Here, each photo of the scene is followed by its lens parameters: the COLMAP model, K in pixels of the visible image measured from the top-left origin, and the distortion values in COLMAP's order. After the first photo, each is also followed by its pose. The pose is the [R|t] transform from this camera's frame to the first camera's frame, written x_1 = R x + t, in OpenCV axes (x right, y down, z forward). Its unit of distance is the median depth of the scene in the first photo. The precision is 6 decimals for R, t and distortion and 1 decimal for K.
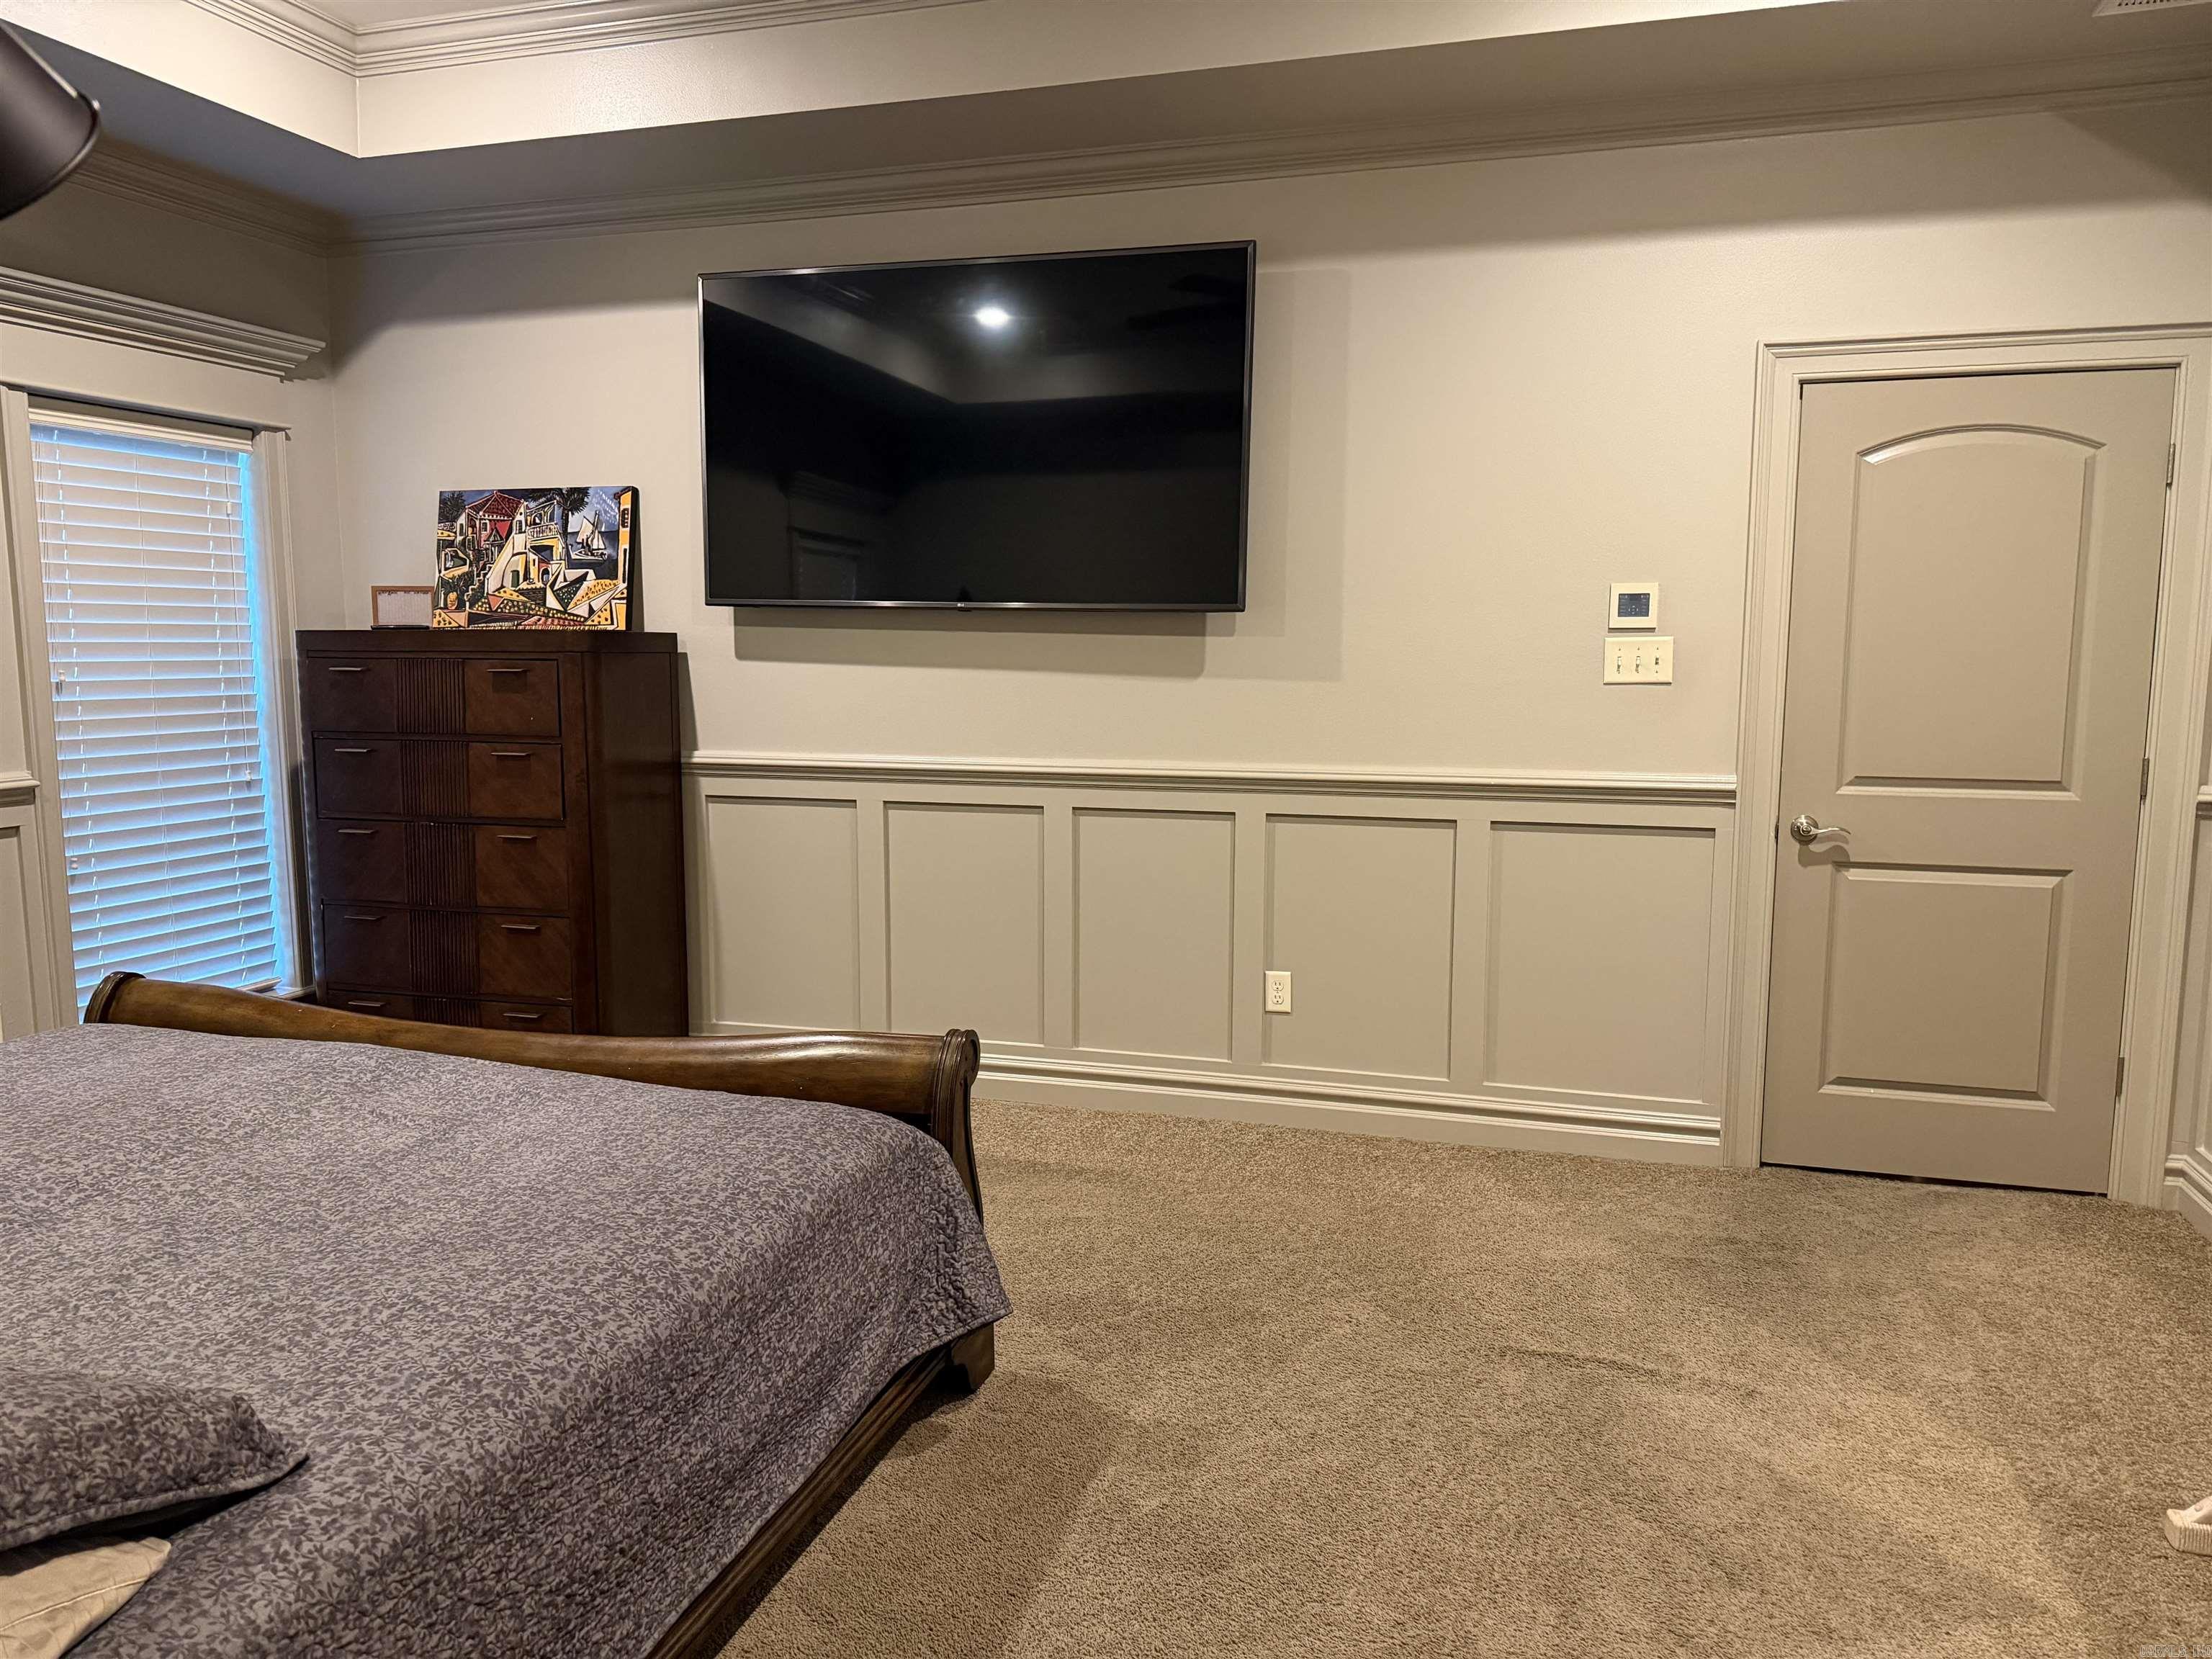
lens RADIAL K [[1568.7, 0, 1106.0], [0, 1568.7, 829.5], [0, 0, 1]] dist [0.119023, -0.198073]
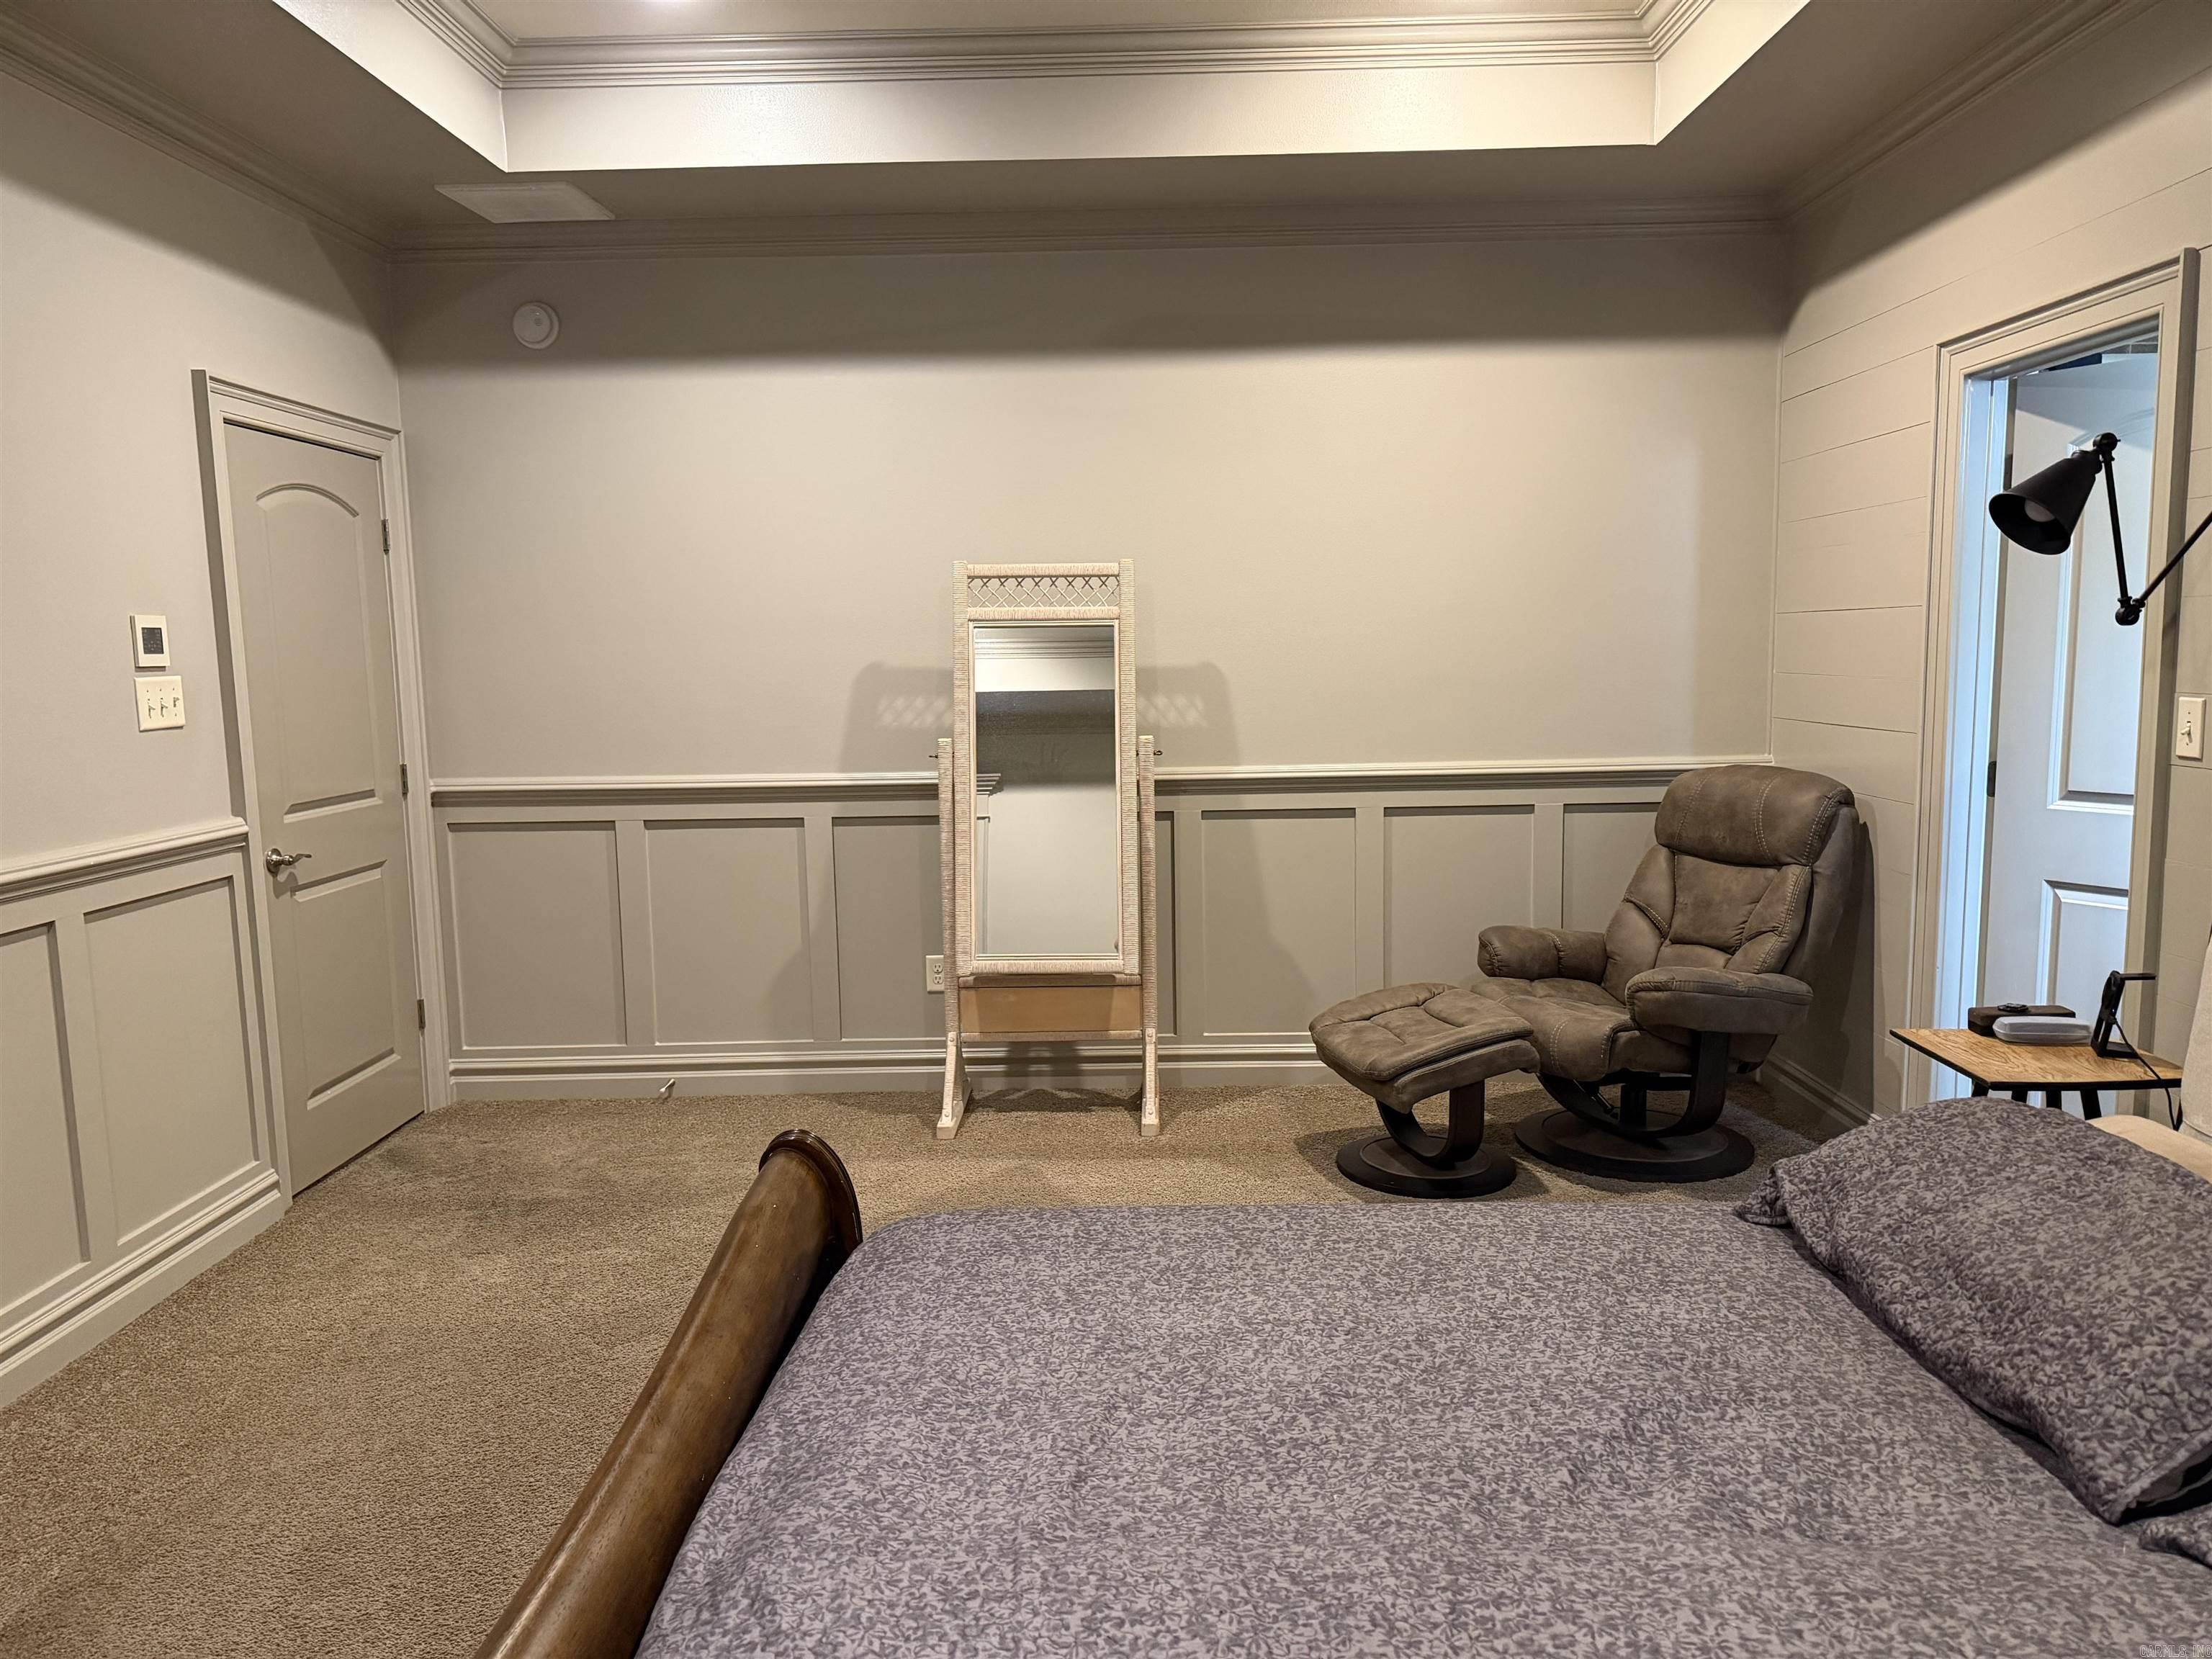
lens RADIAL K [[1568.7, 0, 1106.0], [0, 1568.7, 829.5], [0, 0, 1]] dist [0.119023, -0.198073]
pose [[-0.274068, -0.103630, 0.956111, -0.676816], [0.139176, 0.979438, 0.146053, -0.094682], [-0.951586, 0.173097, -0.254010, 0.740735]]
